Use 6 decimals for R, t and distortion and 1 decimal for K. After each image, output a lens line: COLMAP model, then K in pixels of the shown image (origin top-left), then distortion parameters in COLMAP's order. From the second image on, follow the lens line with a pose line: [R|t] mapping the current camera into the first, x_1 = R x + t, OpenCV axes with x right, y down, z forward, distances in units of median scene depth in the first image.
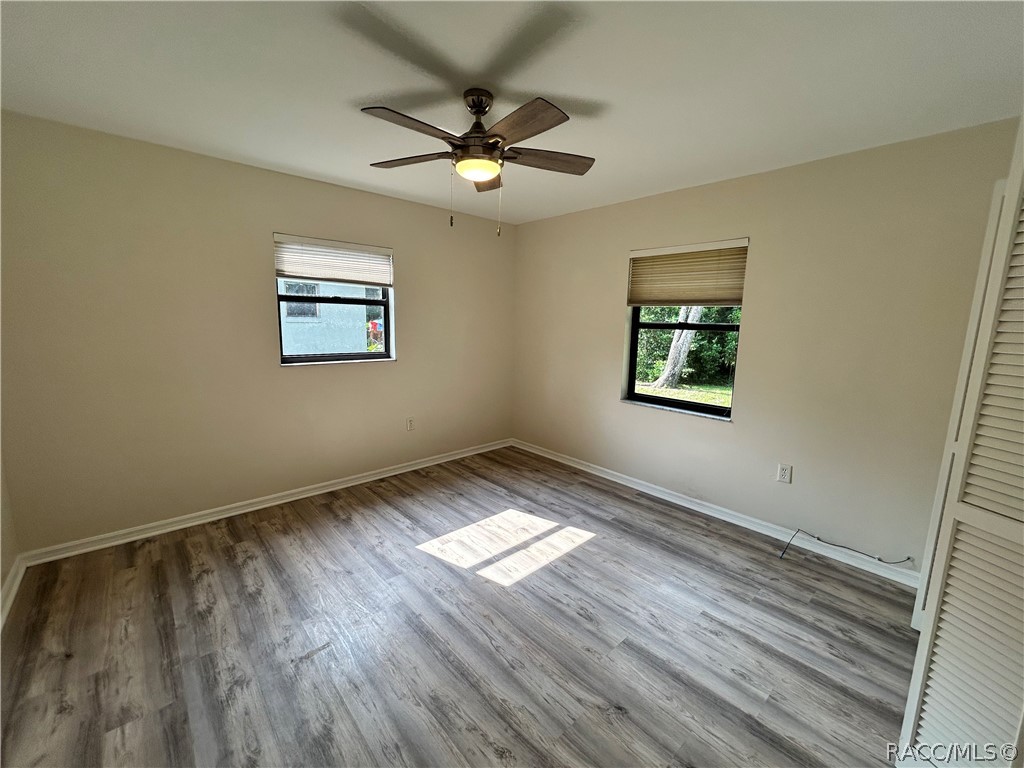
lens RADIAL K [[418.1, 0, 512.0], [0, 418.1, 384.0], [0, 0, 1]] dist [-0.005615, 0.004817]
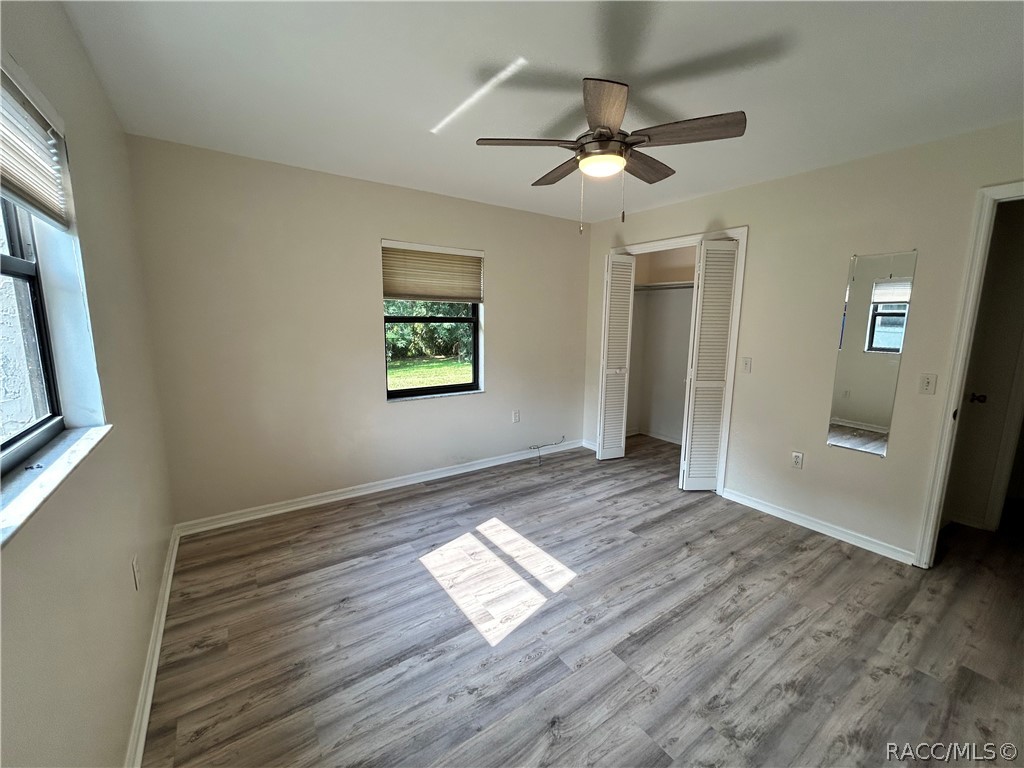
lens RADIAL K [[418.1, 0, 512.0], [0, 418.1, 384.0], [0, 0, 1]] dist [-0.005615, 0.004817]
pose [[0.130401, -0.177392, 0.975463, -0.779793], [0.144433, 0.976767, 0.158321, -0.136522], [-0.980885, 0.120244, 0.152992, 0.759184]]
